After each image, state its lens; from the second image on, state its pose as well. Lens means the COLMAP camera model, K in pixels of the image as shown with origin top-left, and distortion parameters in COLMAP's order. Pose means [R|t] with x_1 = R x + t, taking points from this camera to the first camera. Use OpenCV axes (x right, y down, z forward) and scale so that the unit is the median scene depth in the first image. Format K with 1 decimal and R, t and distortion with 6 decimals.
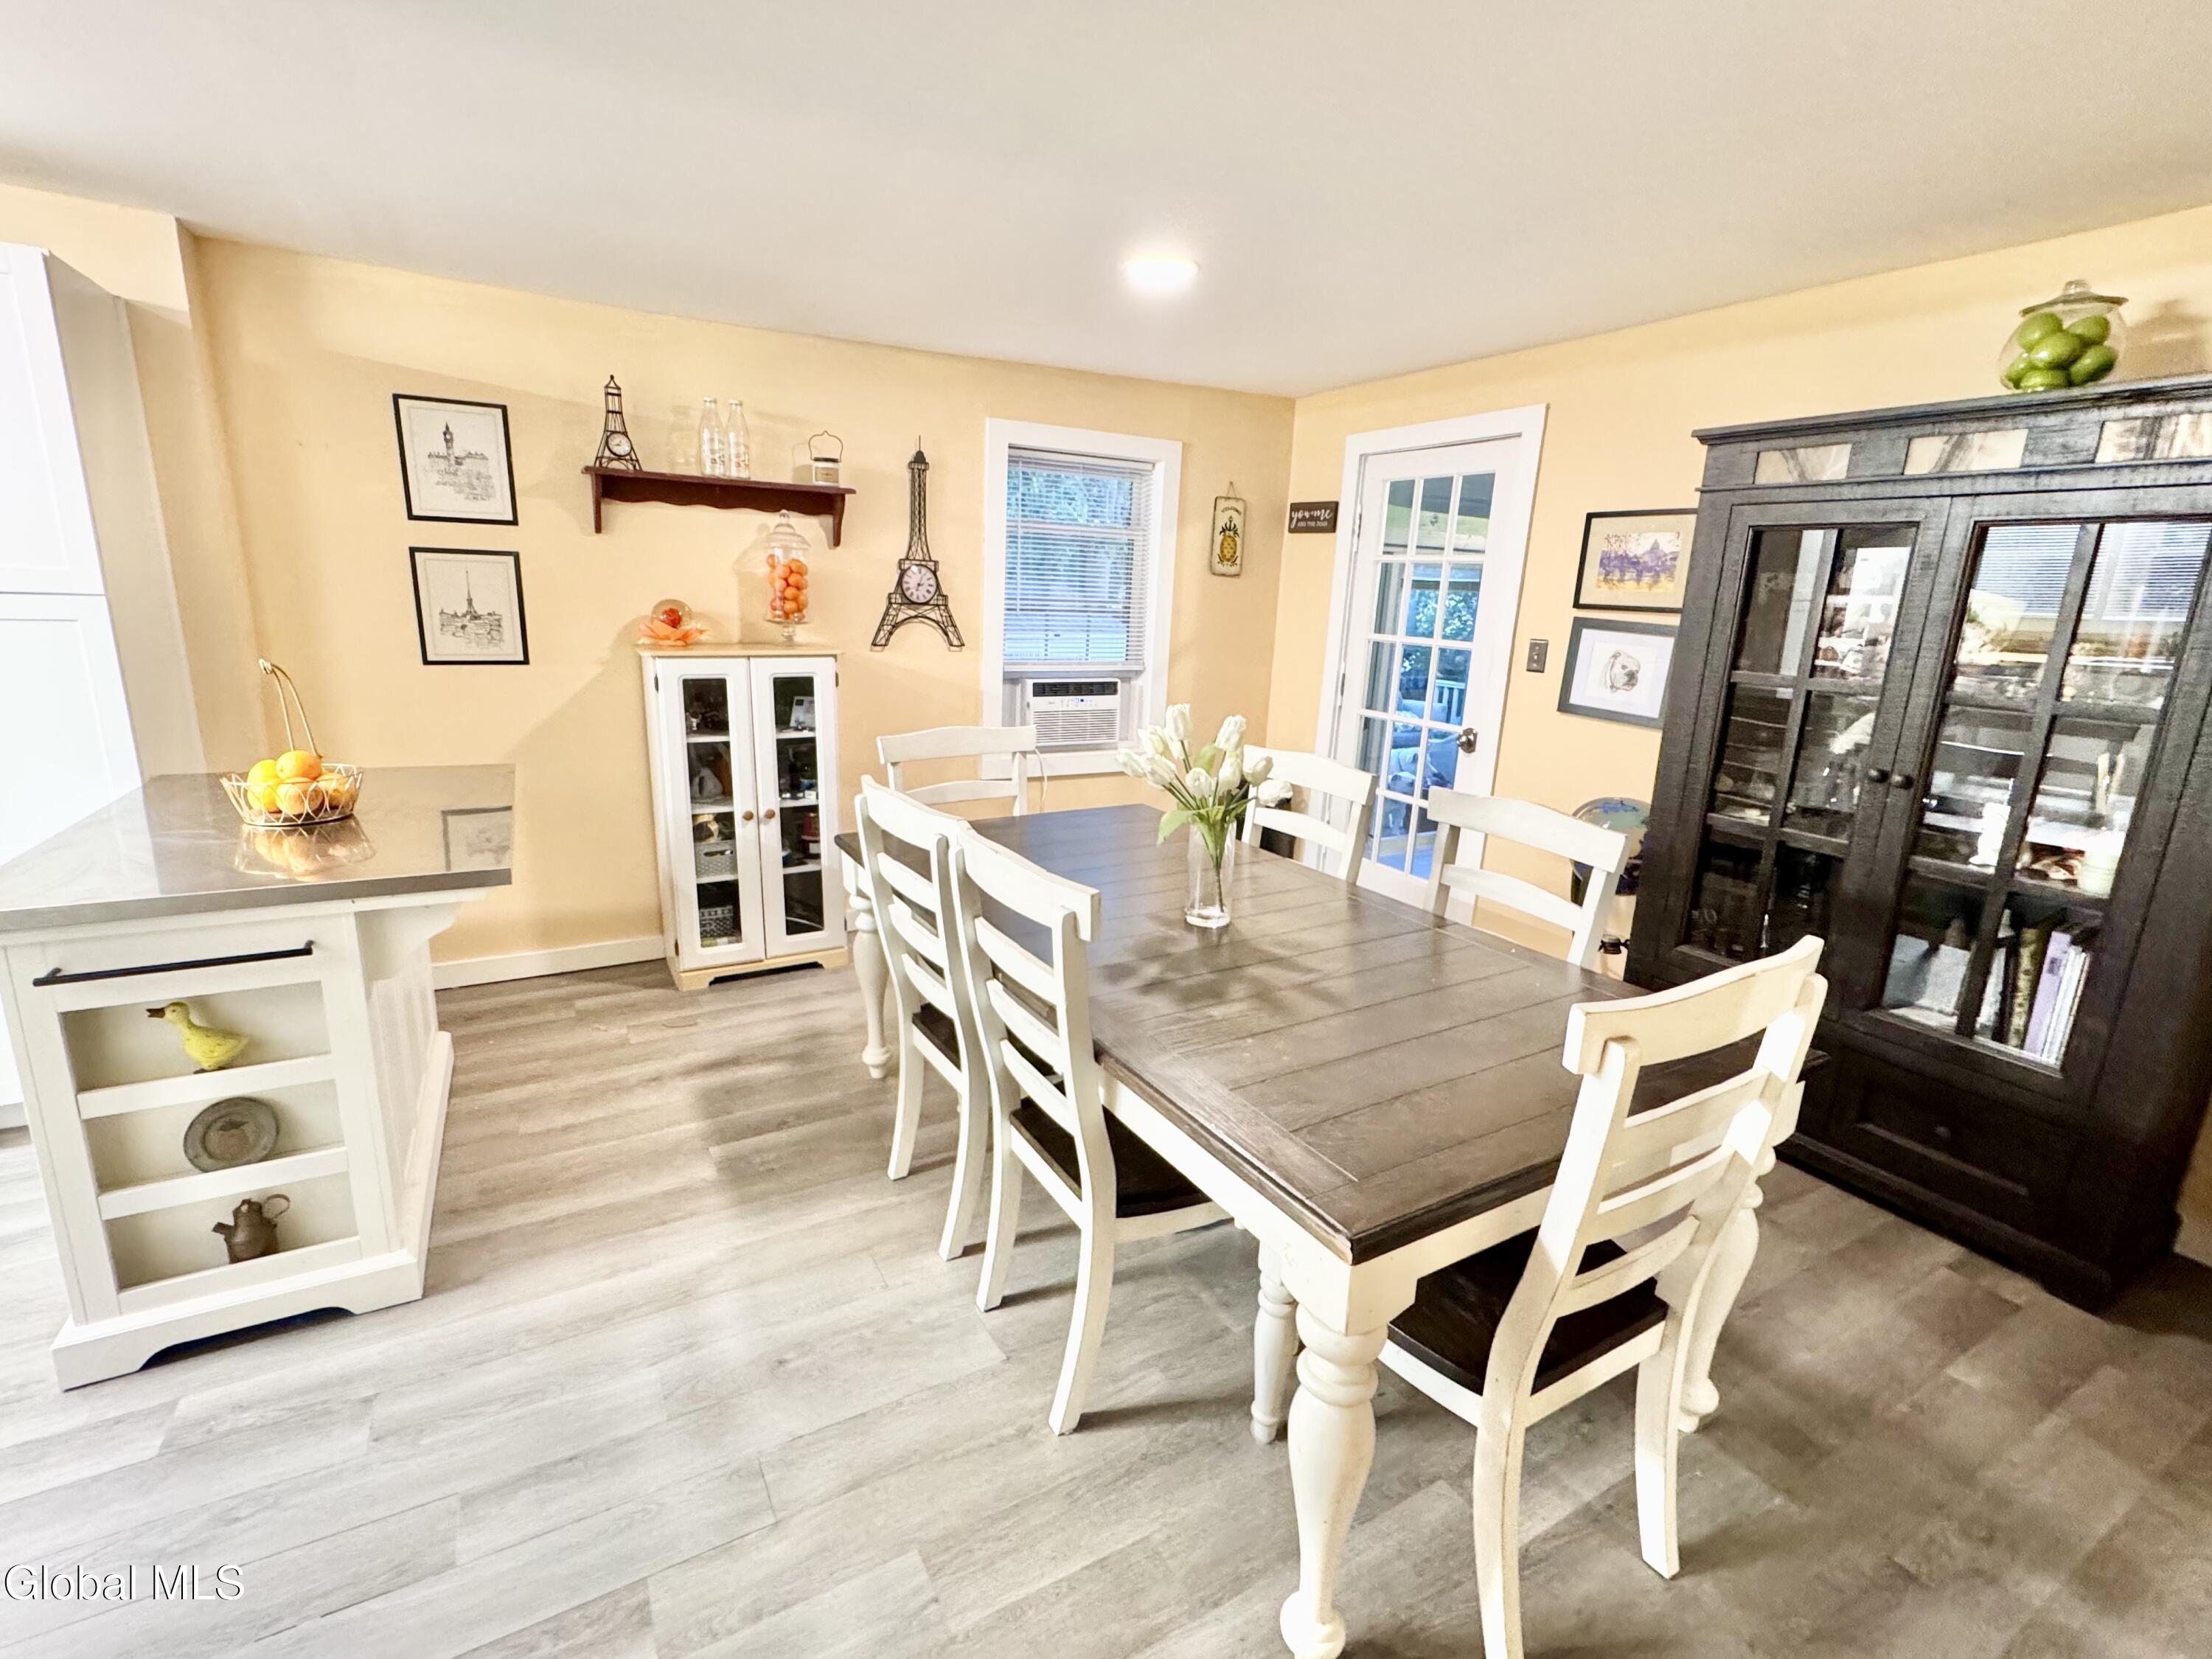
lens RADIAL K [[1002.8, 0, 1098.8], [0, 1002.8, 832.4], [0, 0, 1]] dist [-0.001976, 0.000199]
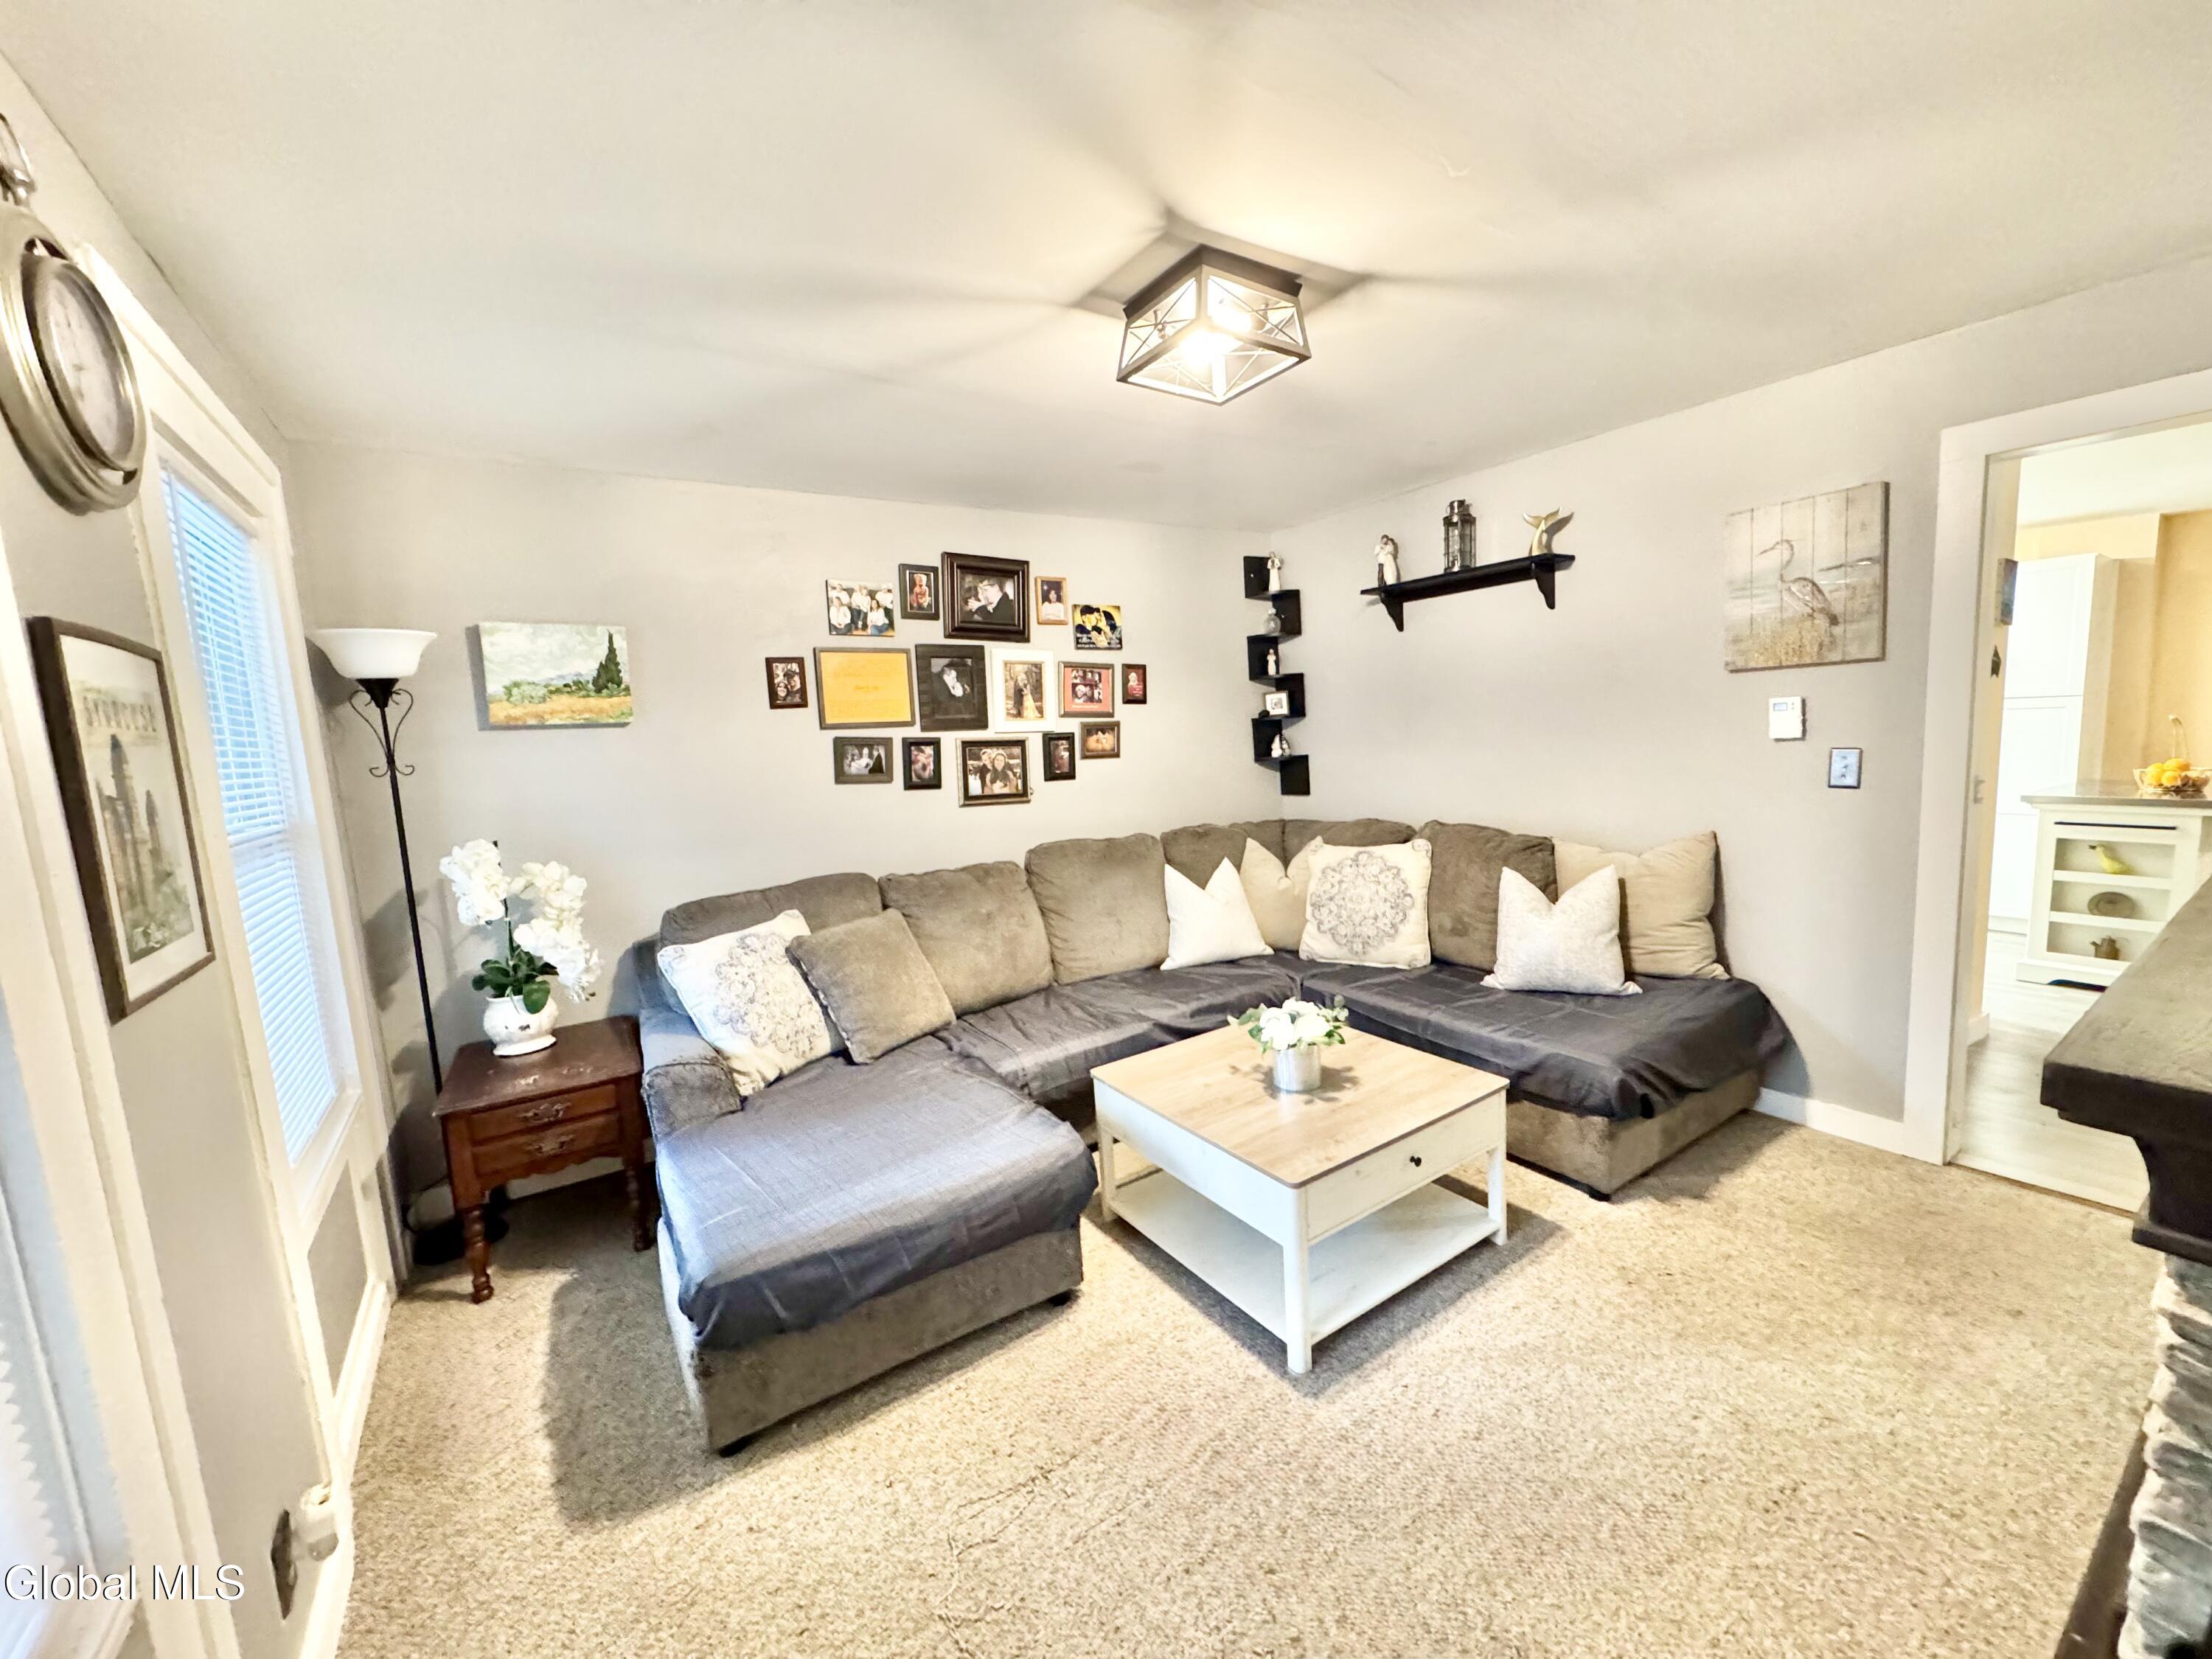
lens RADIAL K [[877.1, 0, 1106.0], [0, 877.1, 829.5], [0, 0, 1]] dist [0.001132, -0.000241]
pose [[0.061468, 0.071287, -0.995560, 0.596885], [-0.195062, 0.979071, 0.058063, 0.257122], [0.978863, 0.190627, 0.074087, -0.861212]]
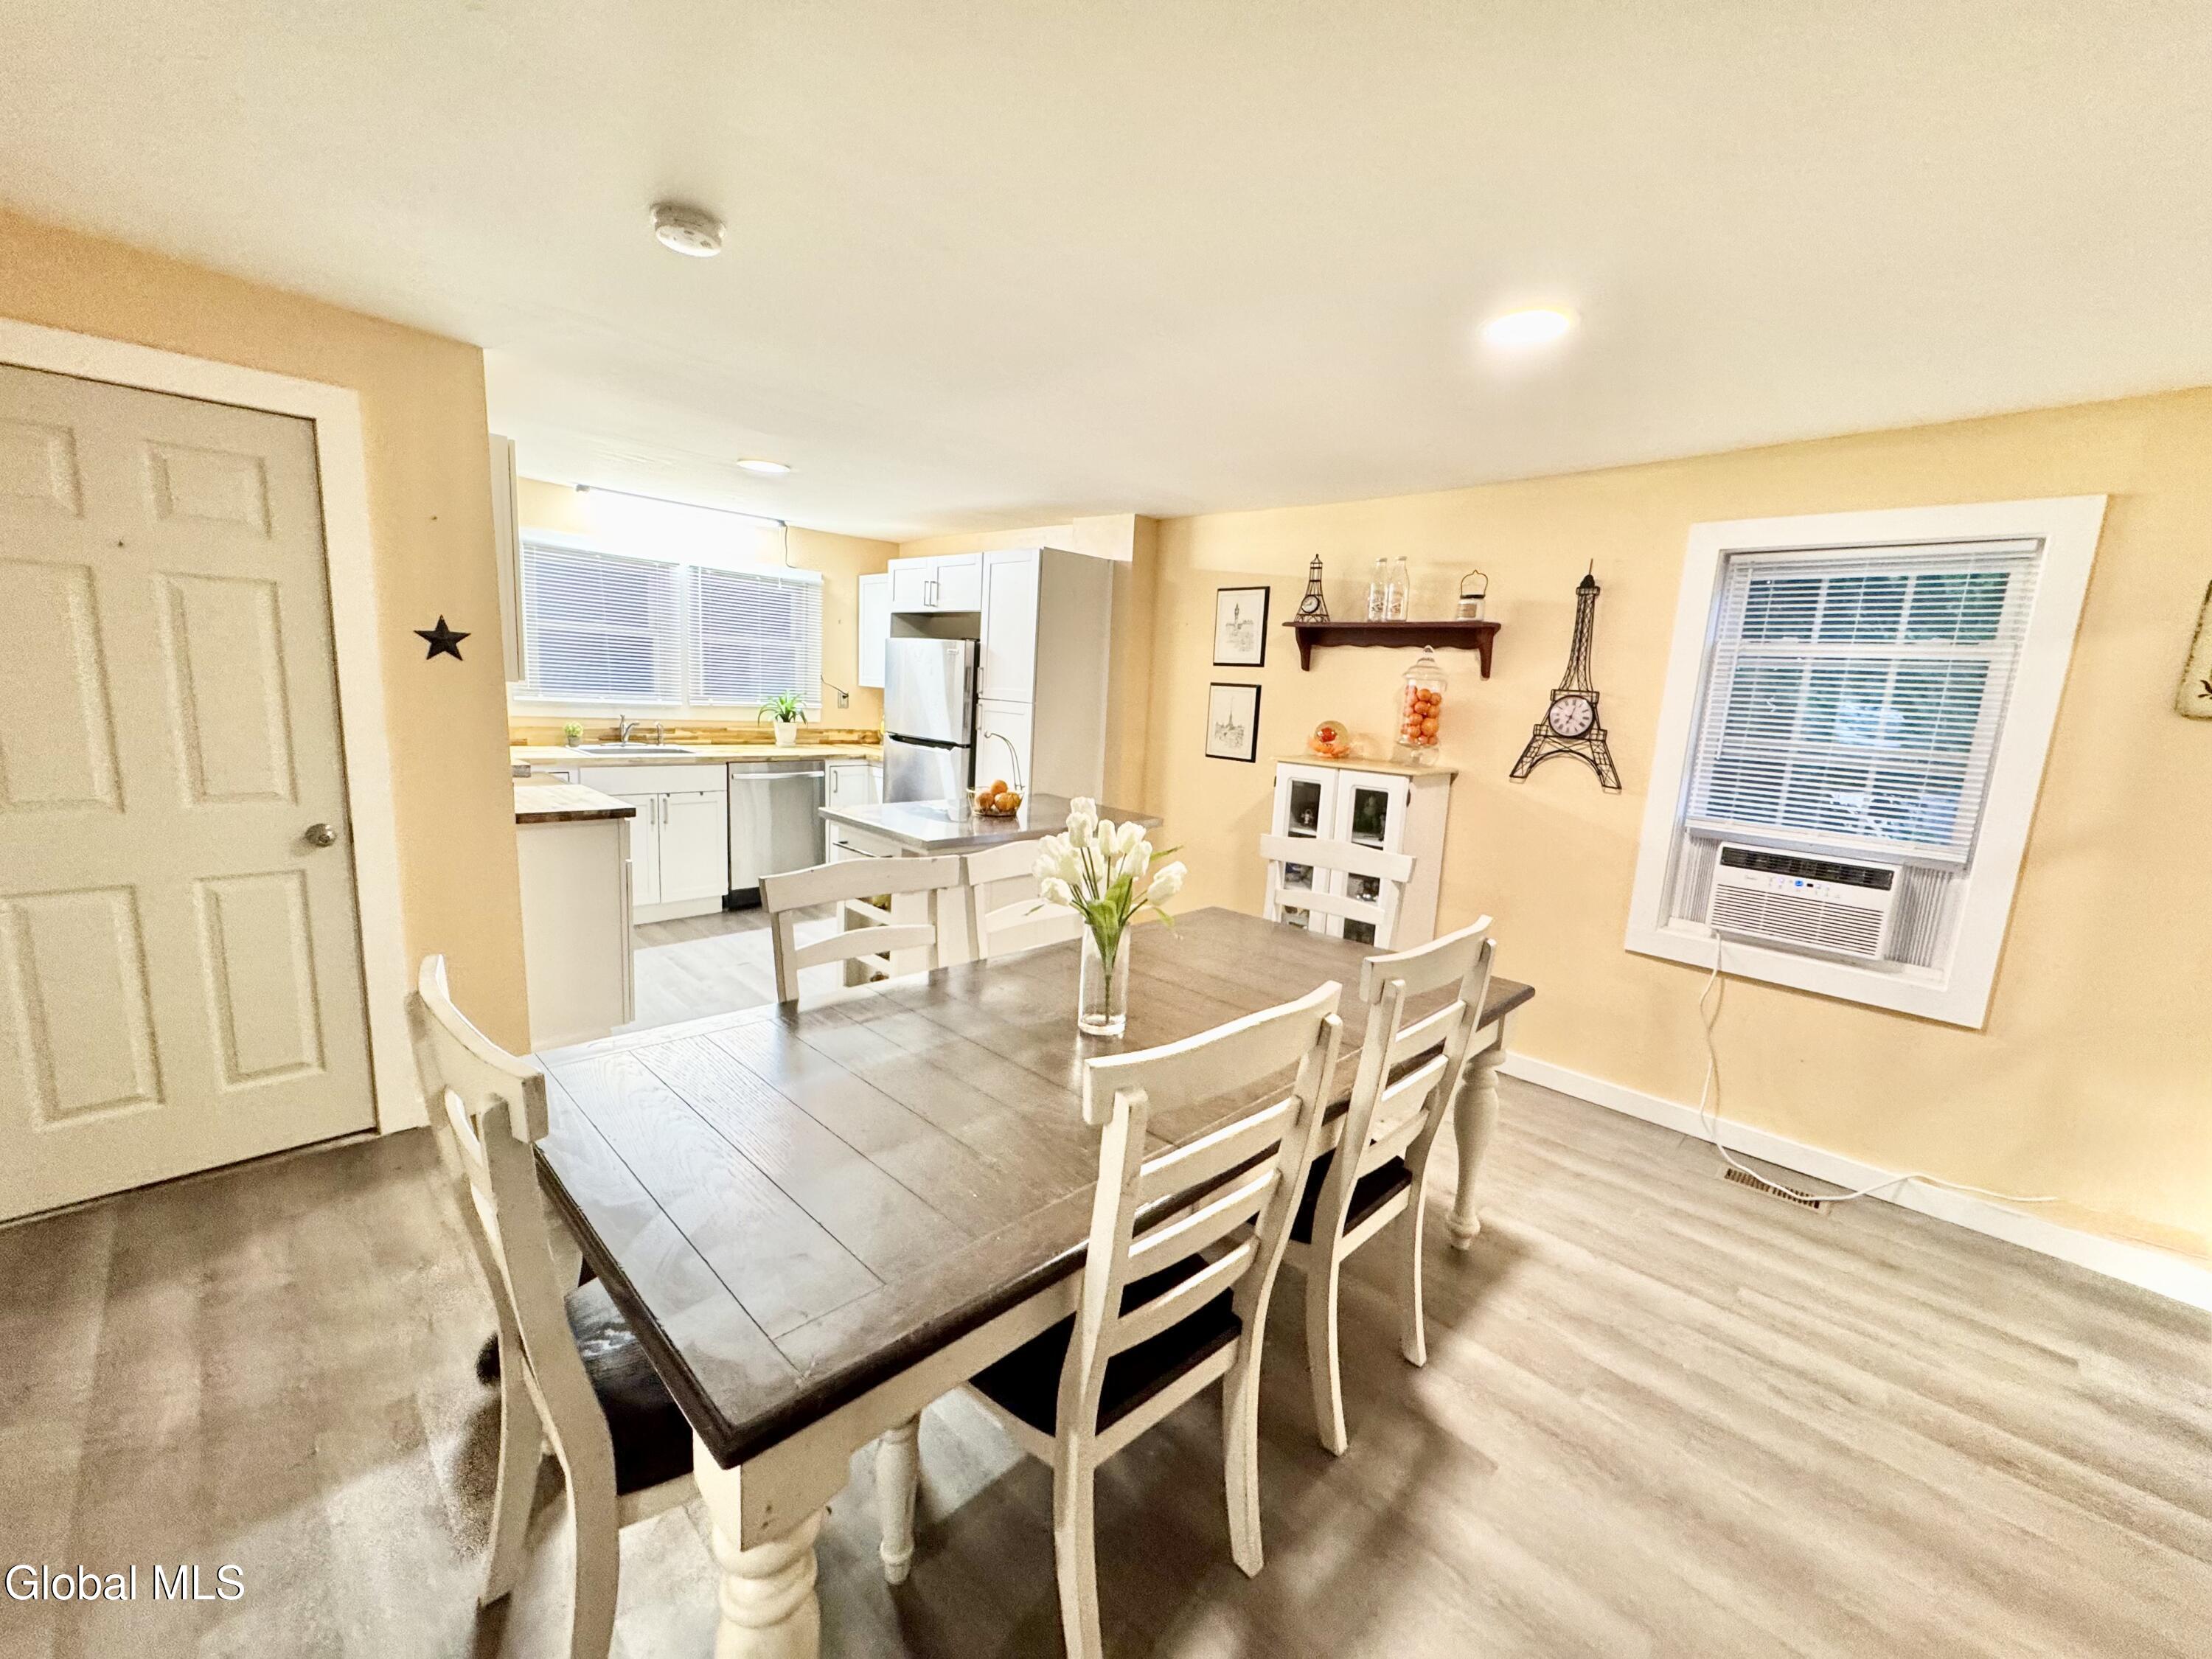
lens RADIAL K [[885.4, 0, 1101.4], [0, 885.4, 830.0], [0, 0, 1]] dist [-0.002680, 0.000383]
pose [[0.266443, 0.136863, -0.954084, 0.574768], [-0.270712, 0.960649, 0.062204, -0.095567], [0.925053, 0.241708, 0.293009, 0.455978]]
